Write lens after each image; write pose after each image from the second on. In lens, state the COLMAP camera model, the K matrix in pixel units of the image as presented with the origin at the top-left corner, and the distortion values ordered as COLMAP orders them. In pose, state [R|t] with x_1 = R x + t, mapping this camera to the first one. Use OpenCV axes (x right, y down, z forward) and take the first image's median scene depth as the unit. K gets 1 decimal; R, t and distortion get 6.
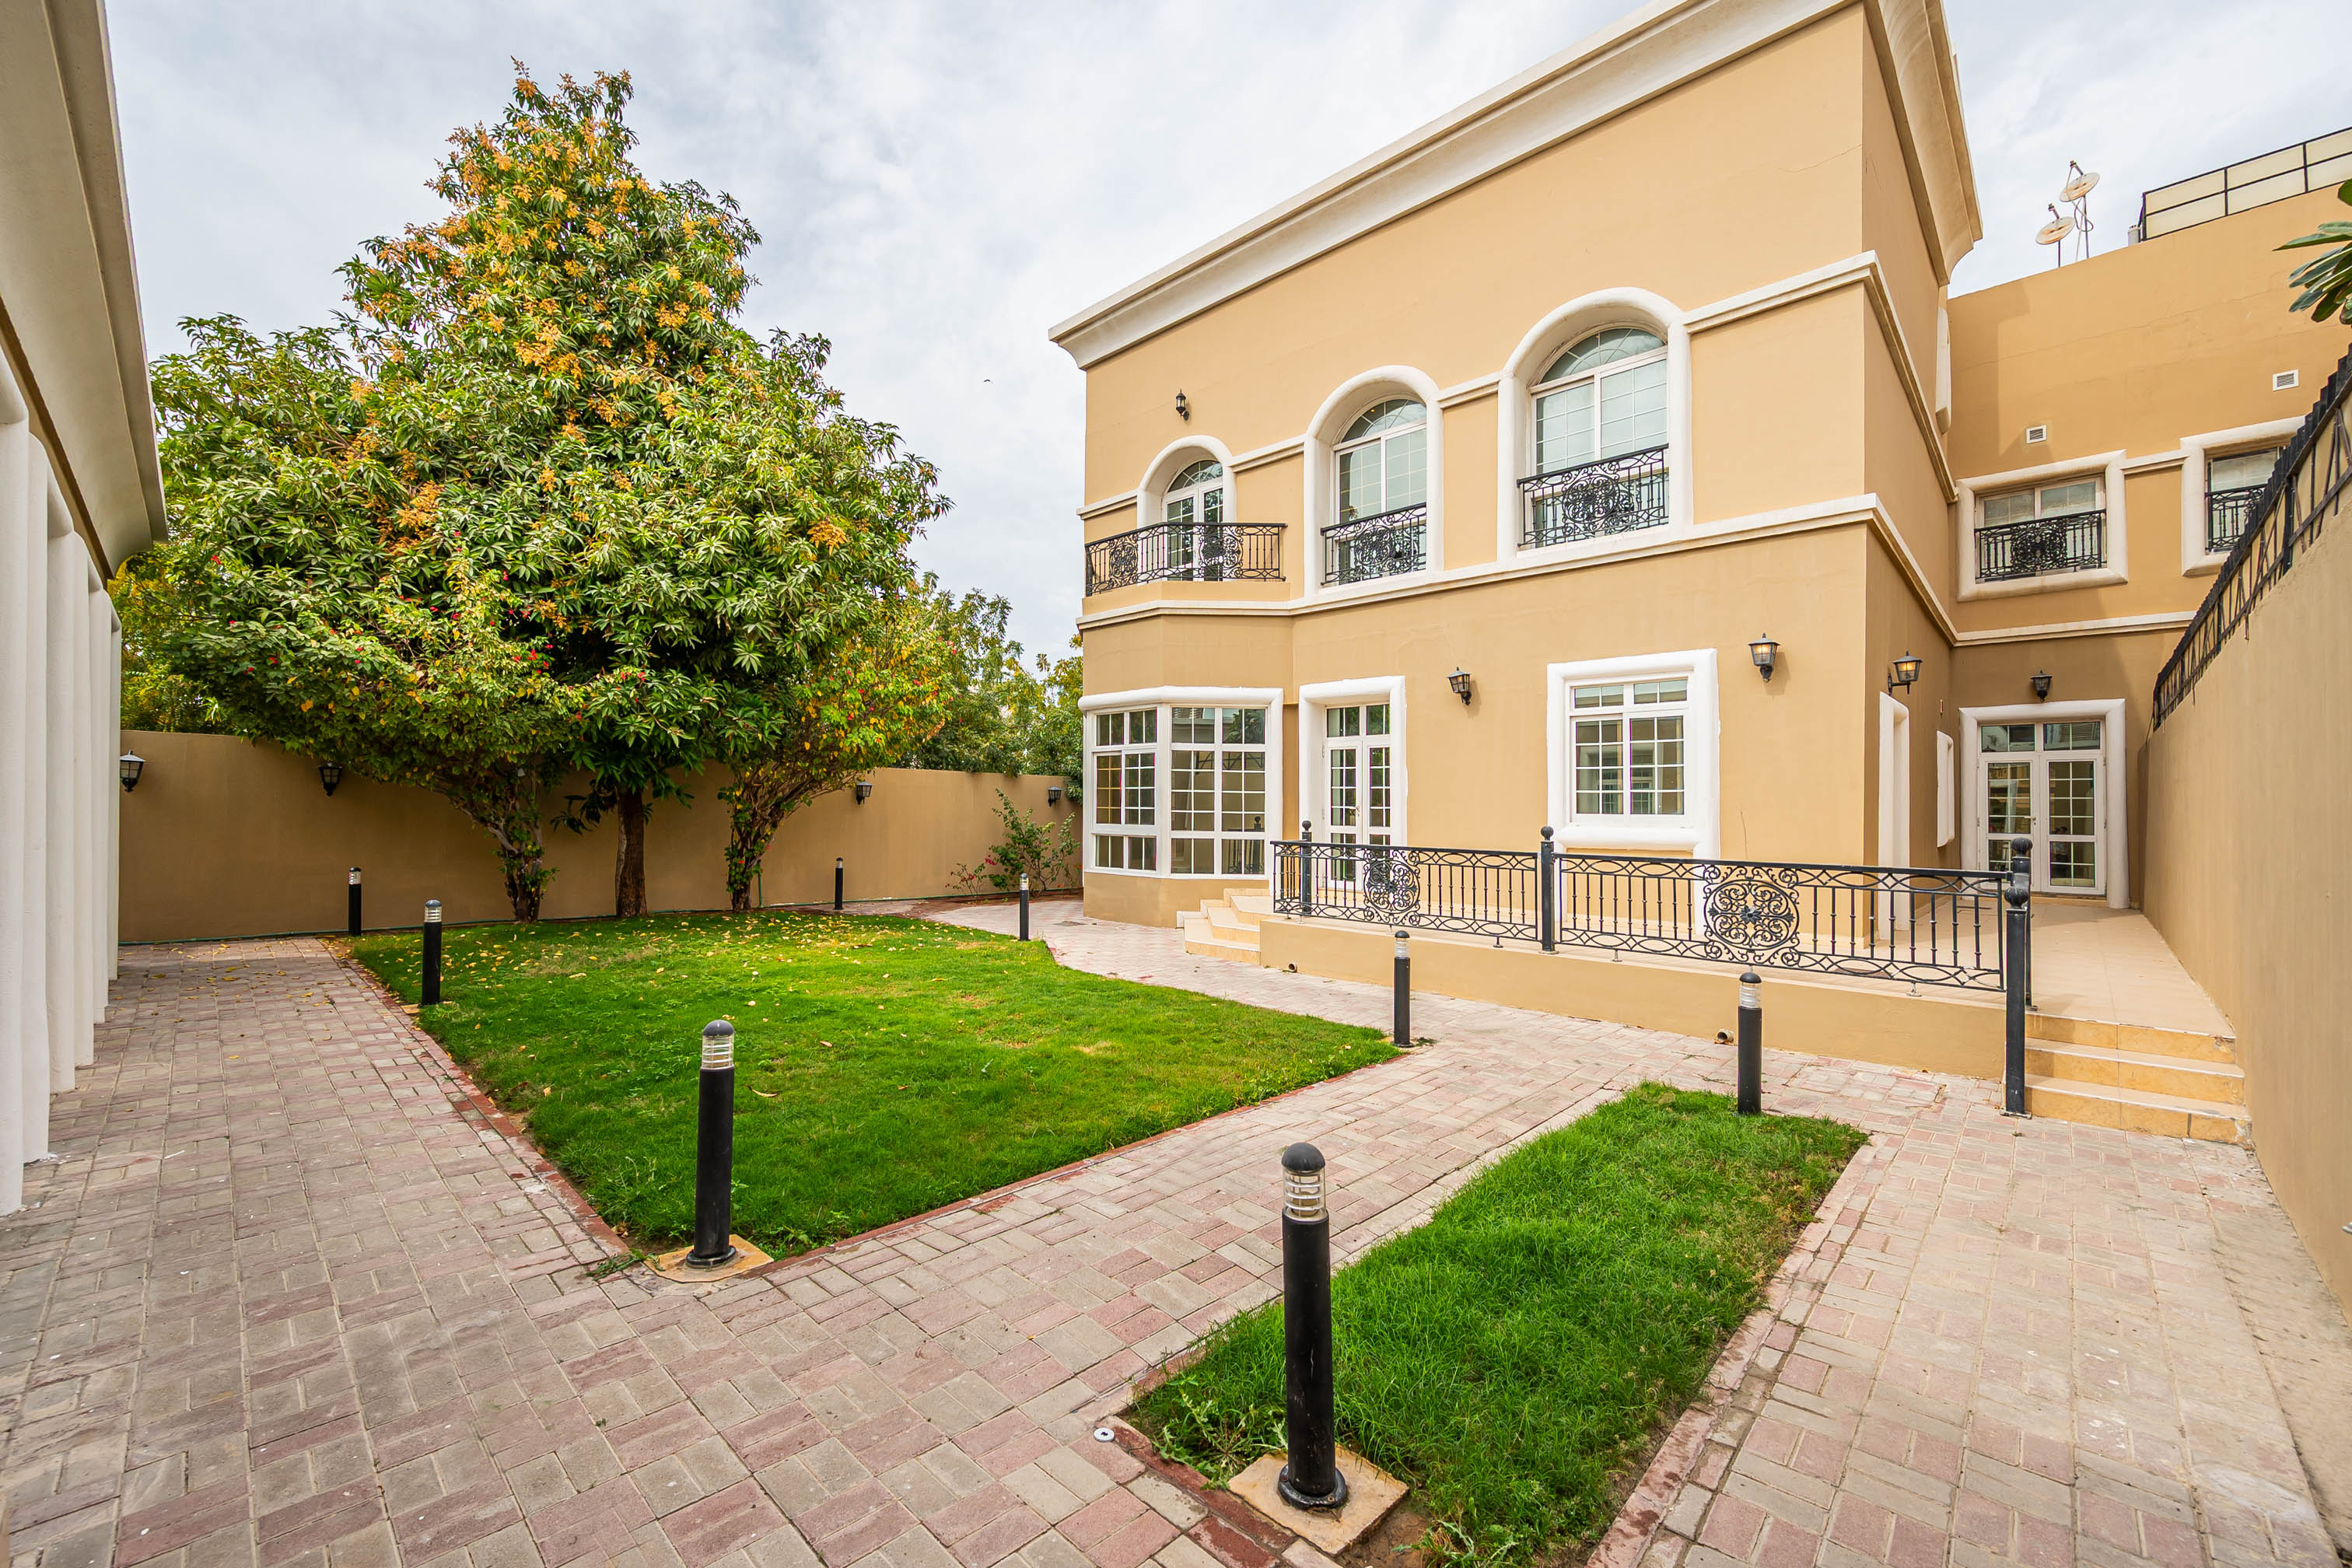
lens RADIAL K [[935.9, 0, 1181.6], [0, 935.9, 811.3], [0, 0, 1]] dist [0.000829, 0.000082]
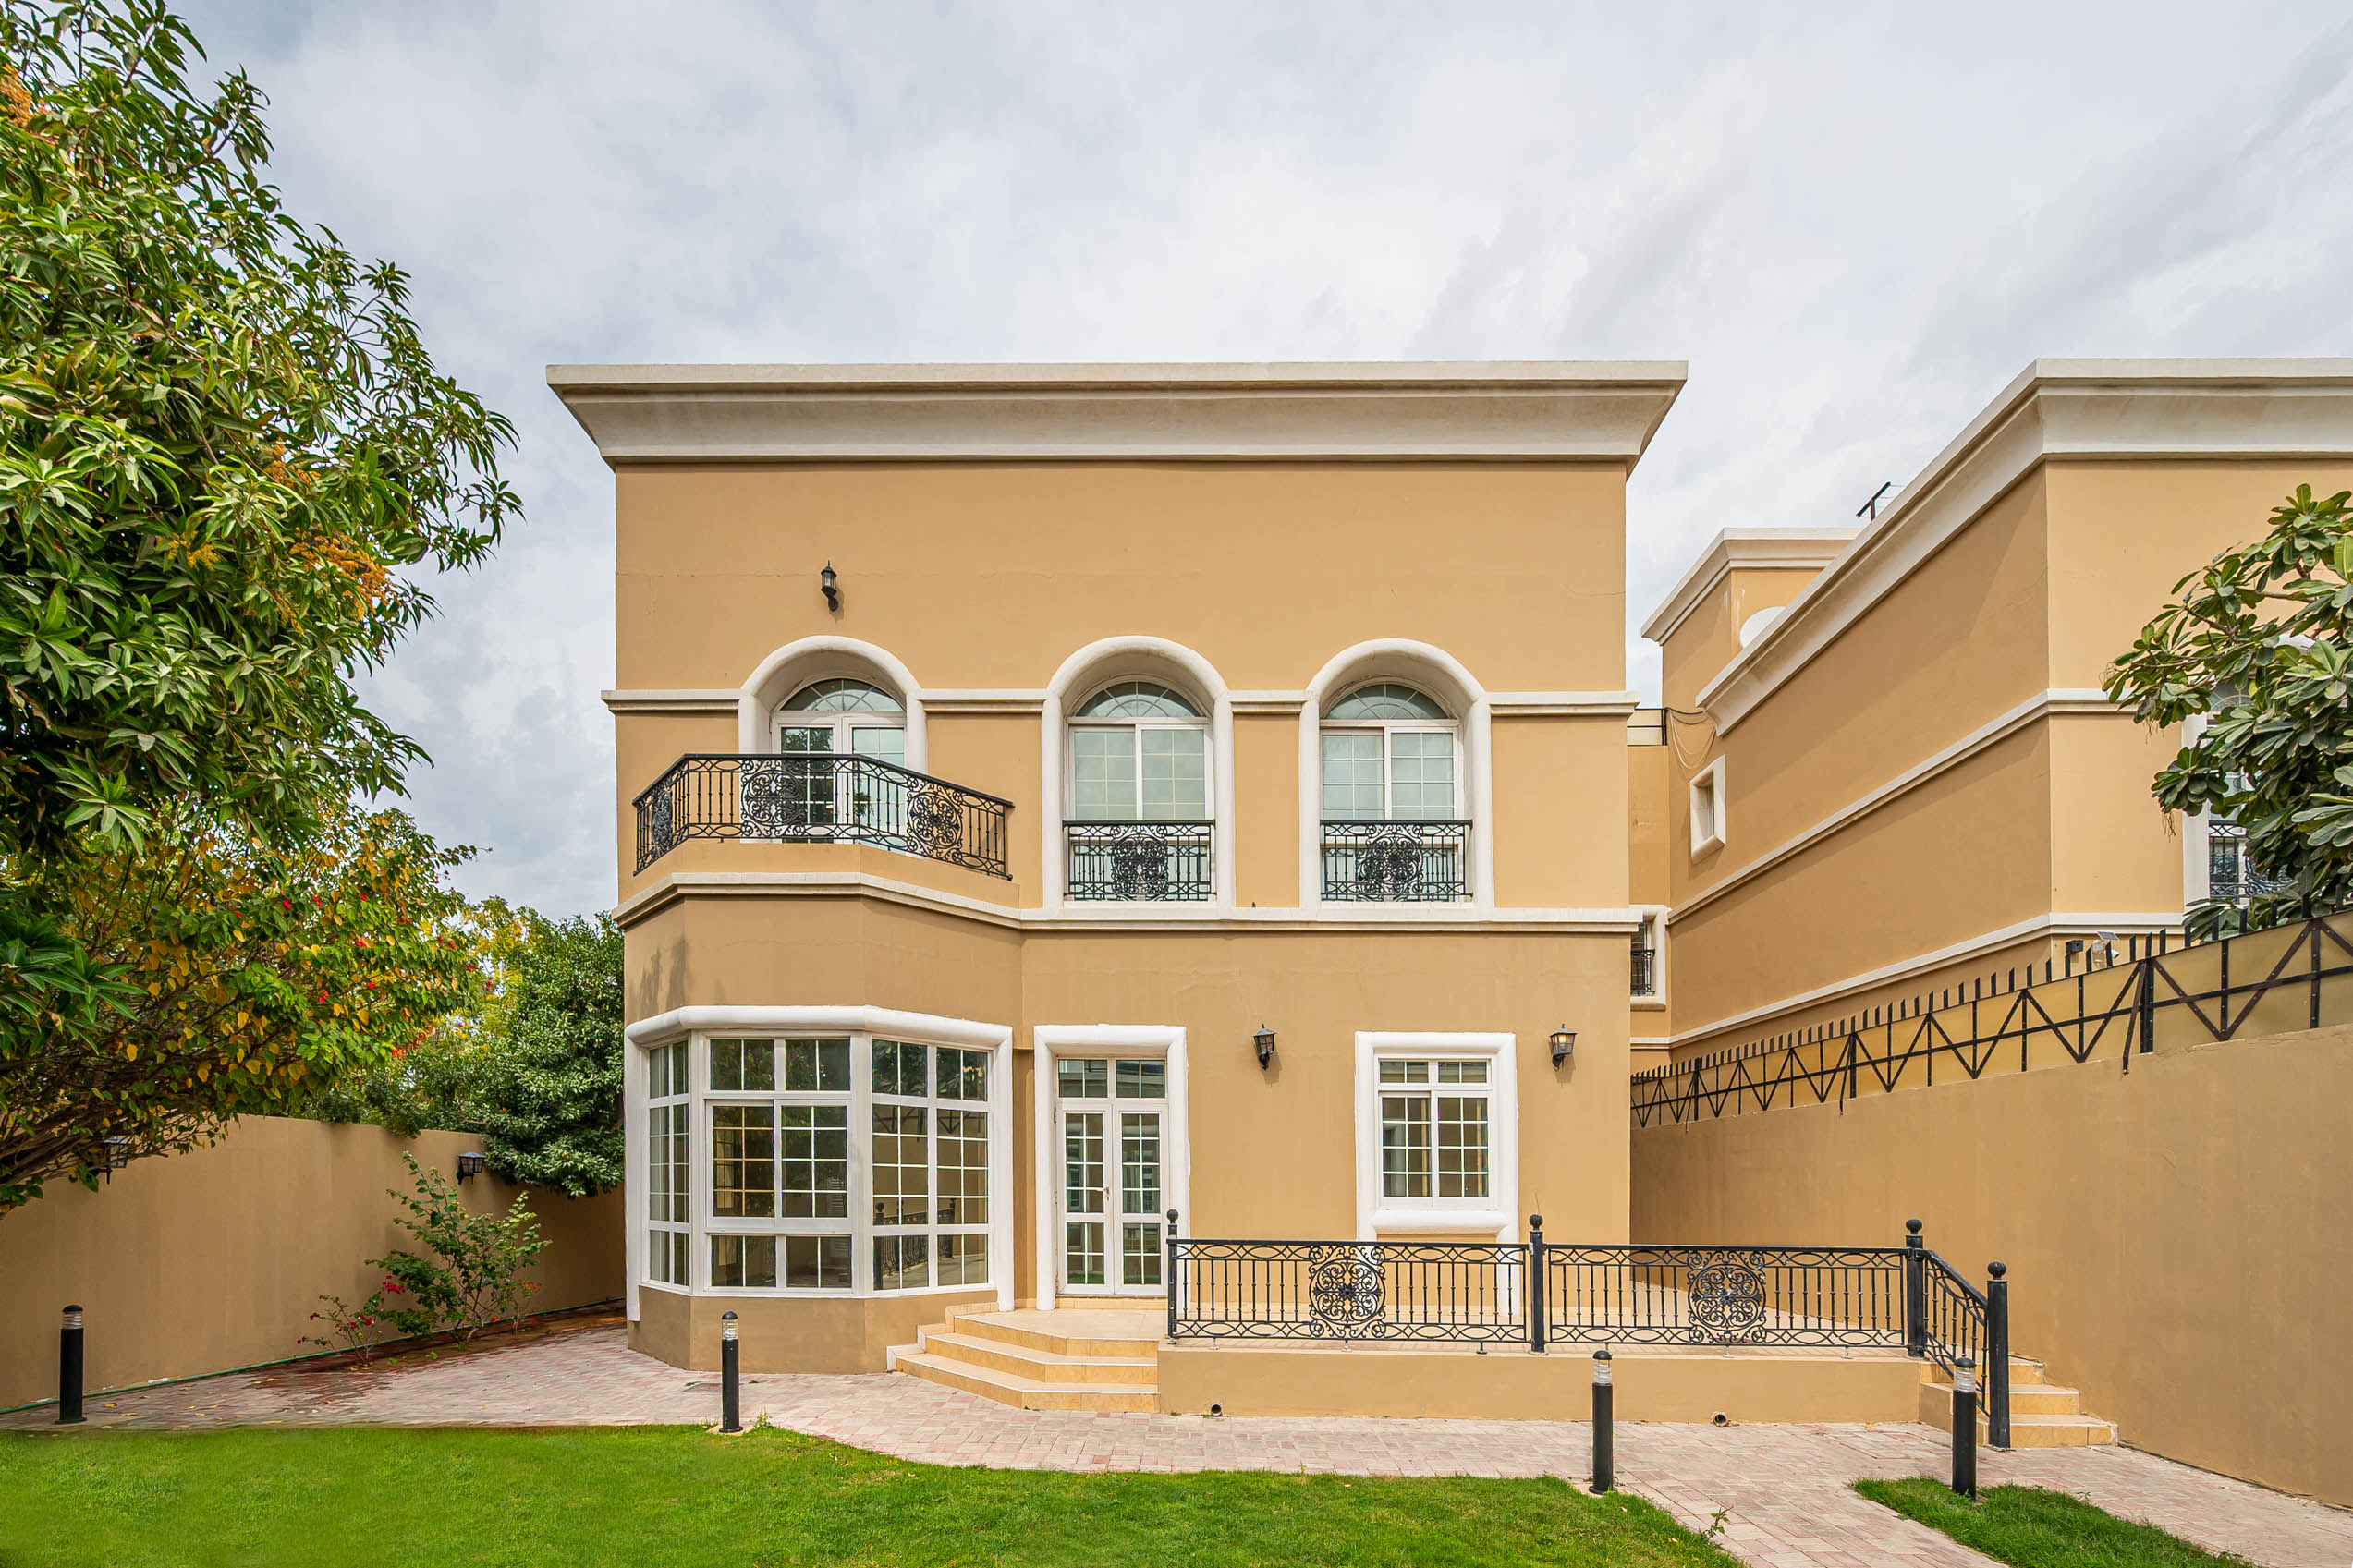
lens RADIAL K [[1017.7, 0, 1175.2], [0, 1017.7, 1186.7], [0, 0, 1]] dist [-0.000969, -0.000085]
pose [[0.739362, -0.002225, 0.673304, -0.363373], [0.001164, 0.999997, 0.002027, -0.008513], [-0.673307, -0.000715, 0.739363, 0.353583]]
